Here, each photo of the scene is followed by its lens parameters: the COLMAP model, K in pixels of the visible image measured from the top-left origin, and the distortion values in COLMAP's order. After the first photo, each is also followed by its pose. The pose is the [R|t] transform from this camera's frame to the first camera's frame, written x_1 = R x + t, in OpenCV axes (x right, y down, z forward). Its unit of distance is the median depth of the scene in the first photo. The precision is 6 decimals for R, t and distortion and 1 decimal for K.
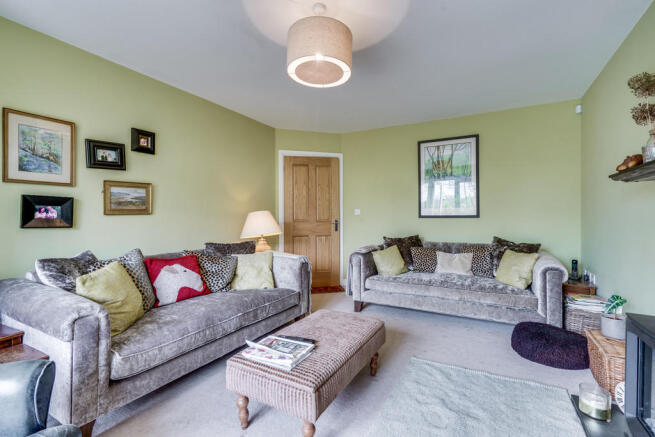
lens RADIAL K [[303.0, 0, 323.2], [0, 303.0, 216.8], [0, 0, 1]] dist [0.003429, 0.001474]
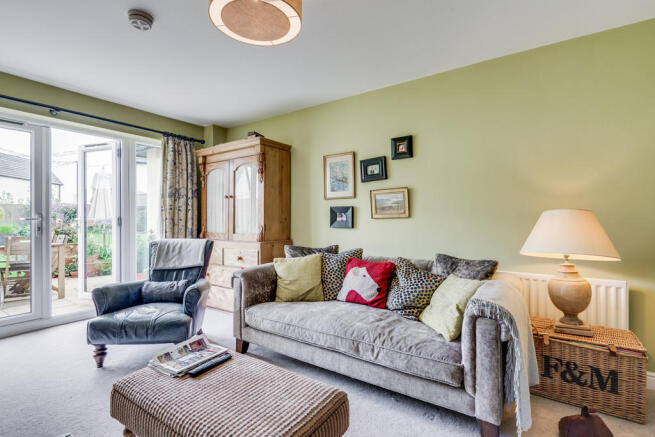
lens RADIAL K [[303.0, 0, 323.7], [0, 303.0, 218.7], [0, 0, 1]] dist [0.003429, 0.001474]
pose [[-0.090214, 0.002537, -0.995919, 0.552664], [0.005830, 0.999981, 0.002020, -0.010364], [0.995905, -0.005624, -0.090227, 0.982404]]
